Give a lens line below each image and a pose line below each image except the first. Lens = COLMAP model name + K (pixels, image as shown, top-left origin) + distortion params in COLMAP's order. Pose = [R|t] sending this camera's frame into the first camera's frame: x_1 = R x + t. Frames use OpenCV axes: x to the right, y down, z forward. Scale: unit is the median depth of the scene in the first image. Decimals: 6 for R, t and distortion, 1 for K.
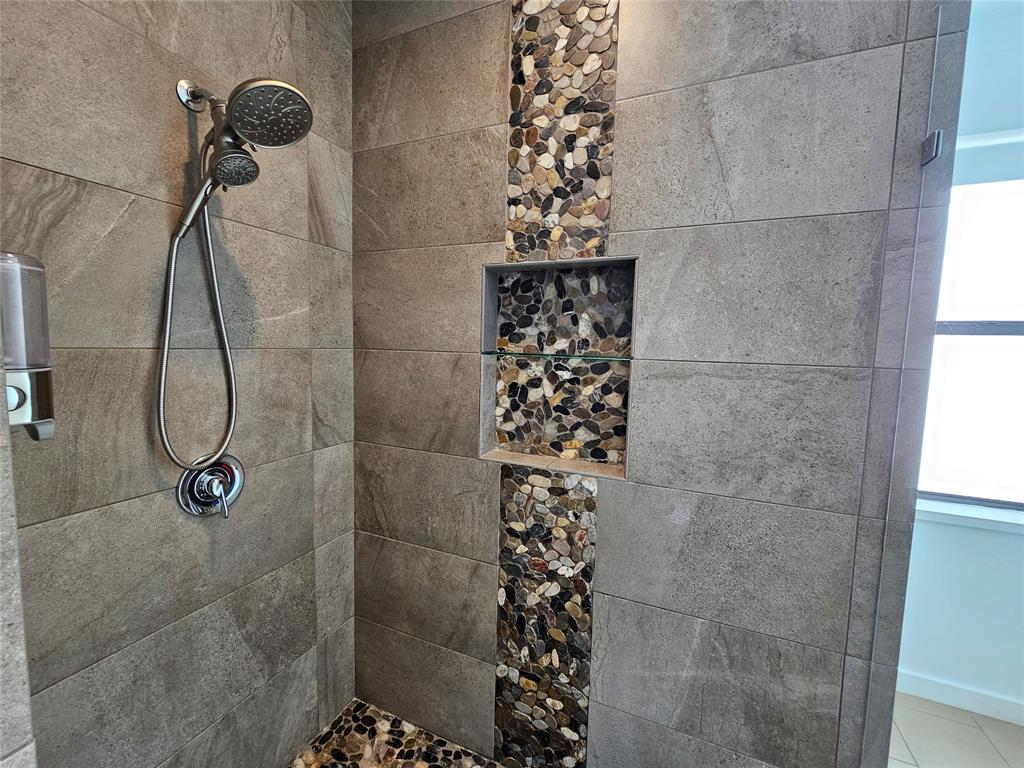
lens RADIAL K [[418.1, 0, 518.5], [0, 418.1, 382.4], [0, 0, 1]] dist [-0.000171, 0.000071]
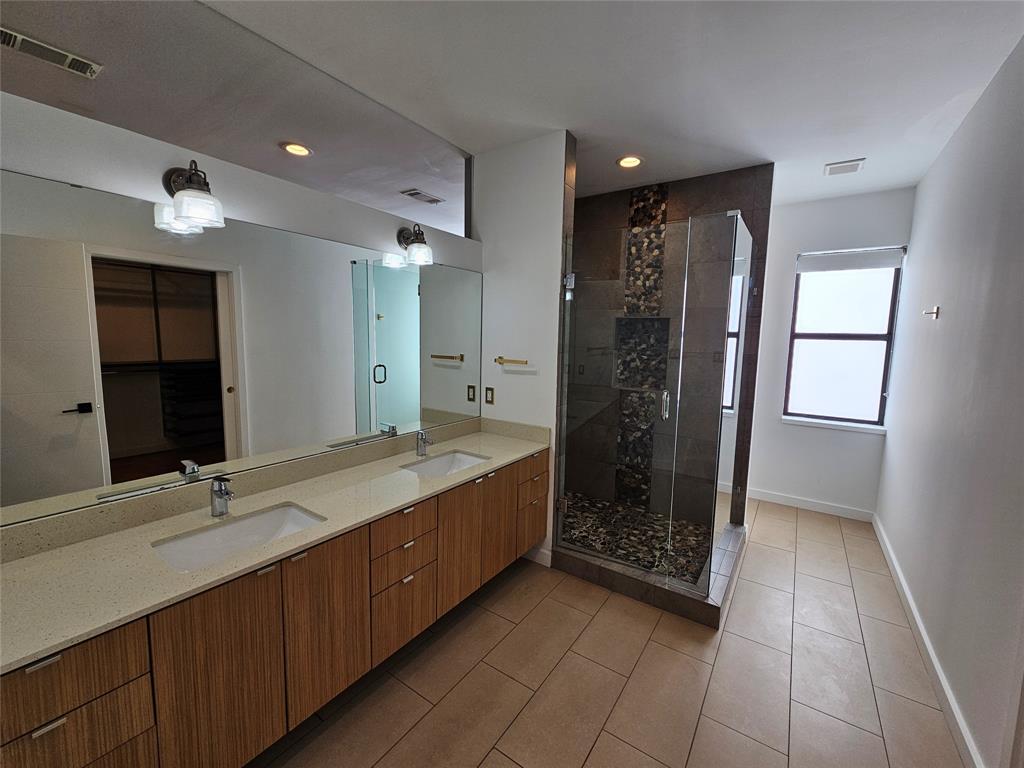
lens RADIAL K [[418.1, 0, 518.5], [0, 418.1, 382.4], [0, 0, 1]] dist [-0.000171, 0.000071]
pose [[0.982292, 0.015345, -0.186724, -0.191832], [-0.010830, 0.999624, 0.025175, 0.089064], [0.187041, -0.022707, 0.982090, -1.889390]]
